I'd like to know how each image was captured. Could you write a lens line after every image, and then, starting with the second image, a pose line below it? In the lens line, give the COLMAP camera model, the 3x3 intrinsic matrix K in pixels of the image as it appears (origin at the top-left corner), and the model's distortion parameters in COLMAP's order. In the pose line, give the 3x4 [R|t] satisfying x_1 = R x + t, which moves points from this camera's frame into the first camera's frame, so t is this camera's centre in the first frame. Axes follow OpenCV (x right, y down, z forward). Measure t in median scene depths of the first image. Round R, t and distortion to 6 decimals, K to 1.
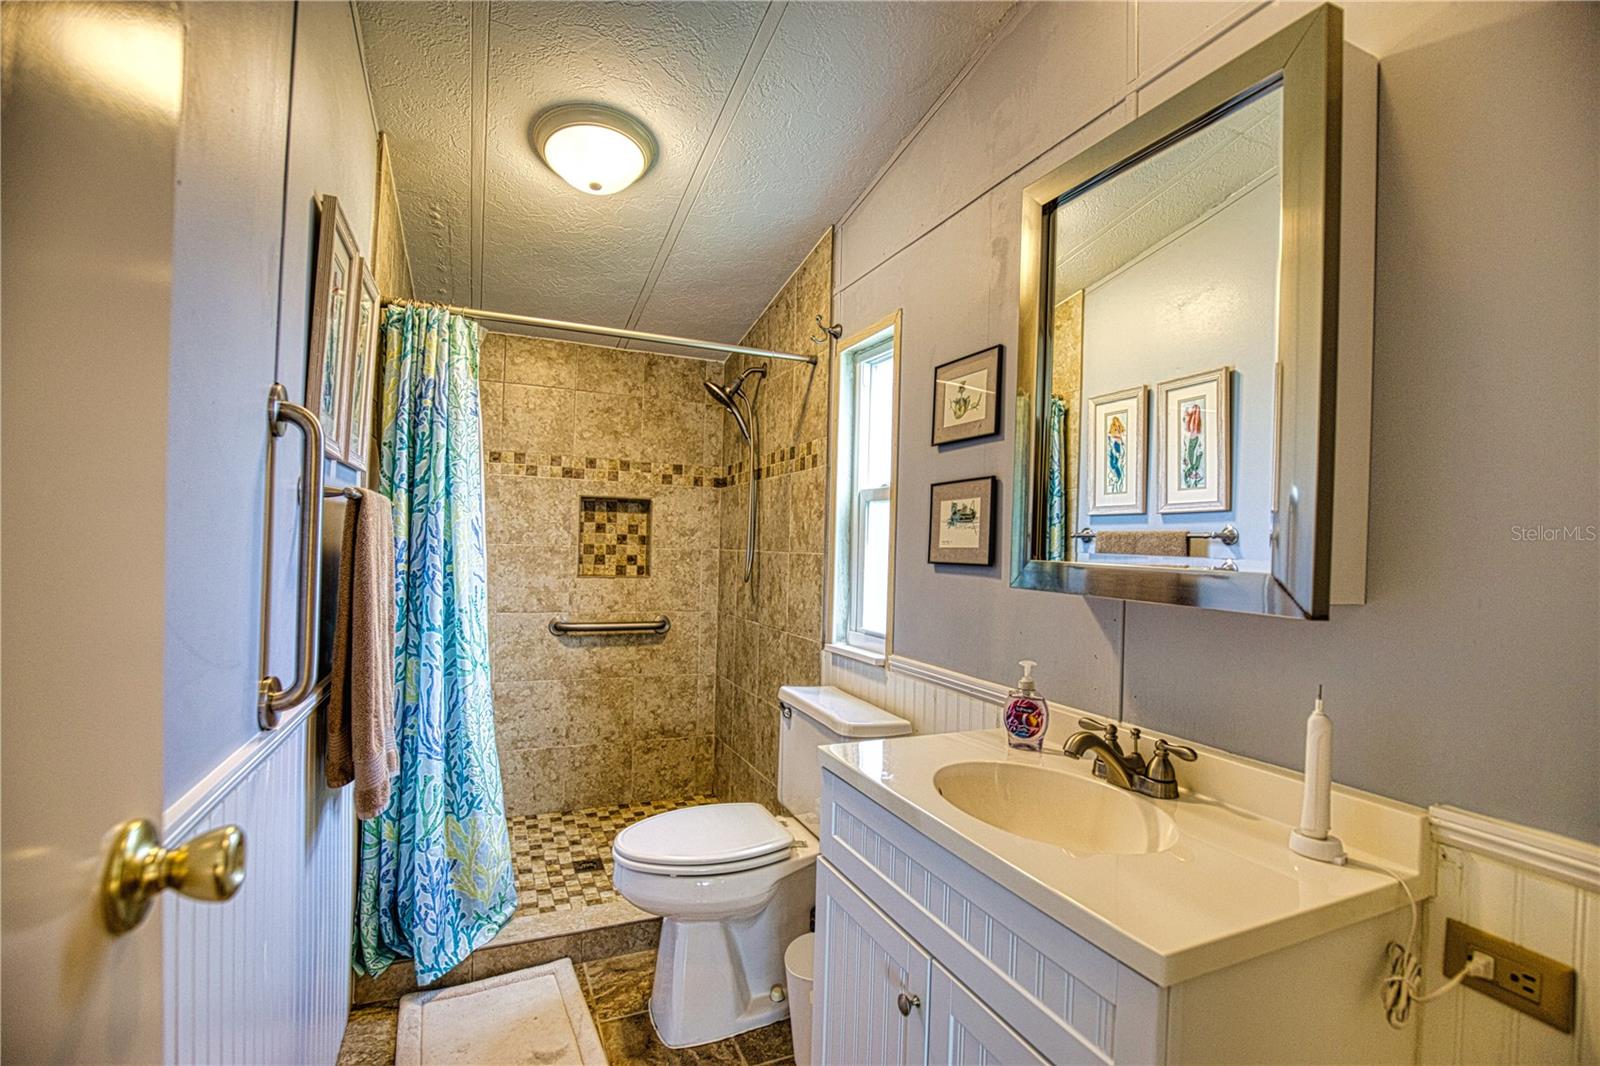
lens RADIAL K [[730.8, 0, 810.4], [0, 730.8, 537.1], [0, 0, 1]] dist [-0.035686, 0.006967]
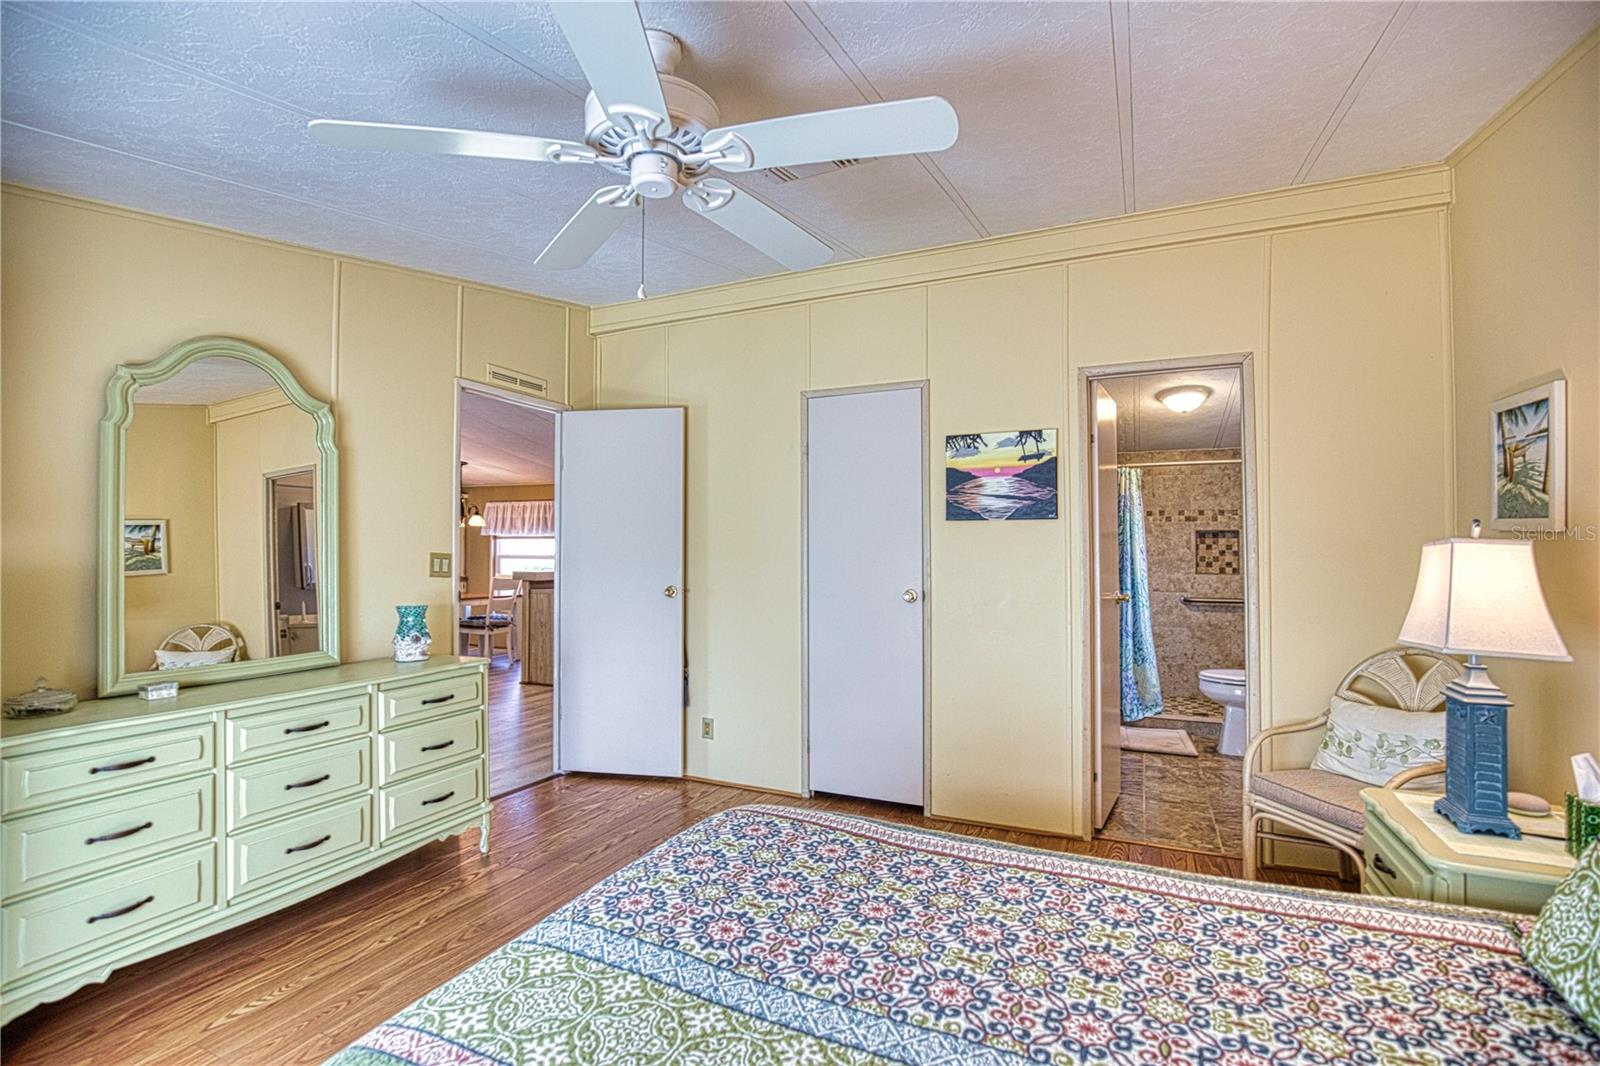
lens RADIAL K [[730.8, 0, 806.0], [0, 730.8, 541.2], [0, 0, 1]] dist [-0.035686, 0.006967]
pose [[0.653873, -0.033618, -0.755857, 0.443492], [0.024328, 0.999430, -0.023406, -0.010433], [0.756213, -0.003084, 0.654318, -0.997241]]
